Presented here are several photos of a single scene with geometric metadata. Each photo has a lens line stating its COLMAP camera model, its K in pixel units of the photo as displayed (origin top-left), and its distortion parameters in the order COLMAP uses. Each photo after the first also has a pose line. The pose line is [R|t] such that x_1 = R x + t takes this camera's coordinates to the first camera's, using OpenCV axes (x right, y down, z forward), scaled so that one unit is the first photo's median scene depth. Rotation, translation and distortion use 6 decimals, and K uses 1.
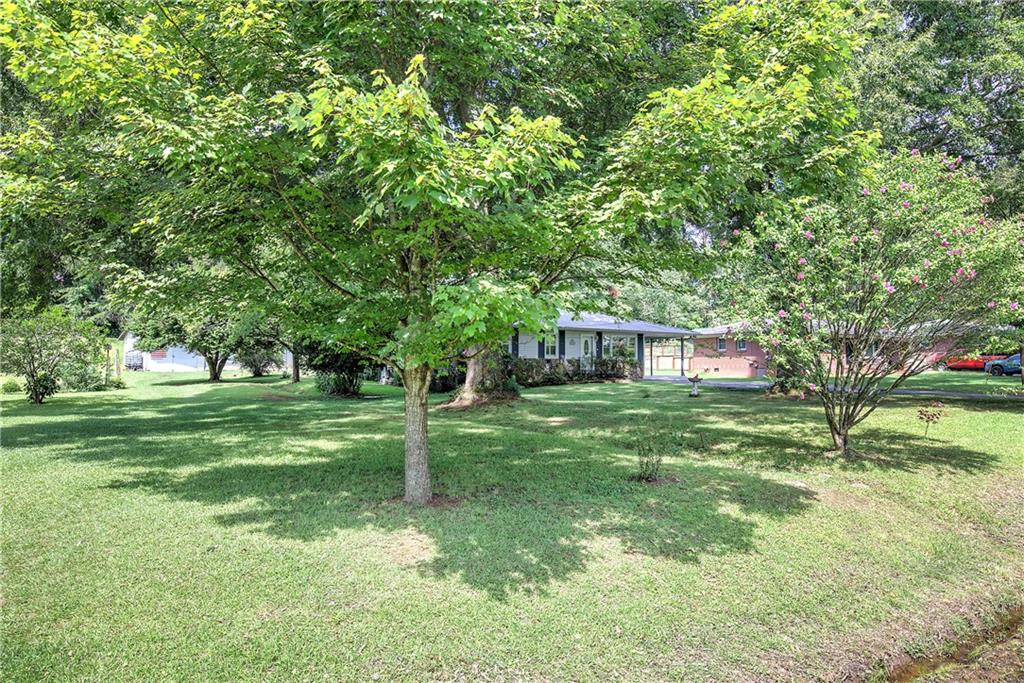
lens RADIAL K [[705.1, 0, 515.3], [0, 705.1, 344.4], [0, 0, 1]] dist [-0.004372, -0.002945]
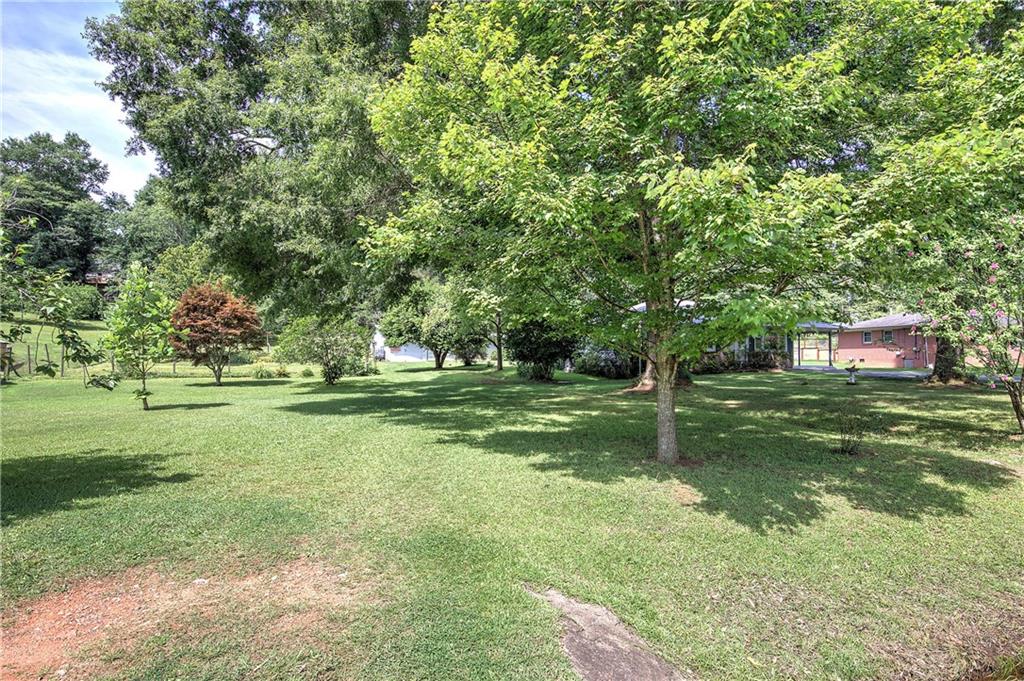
lens RADIAL K [[580.0, 0, 509.2], [0, 580.0, 344.4], [0, 0, 1]] dist [0.002124, -0.006074]
pose [[0.968709, -0.006194, -0.248124, -0.080899], [0.008288, 0.999938, 0.007397, -0.003778], [0.248063, -0.009221, 0.968700, -0.066423]]
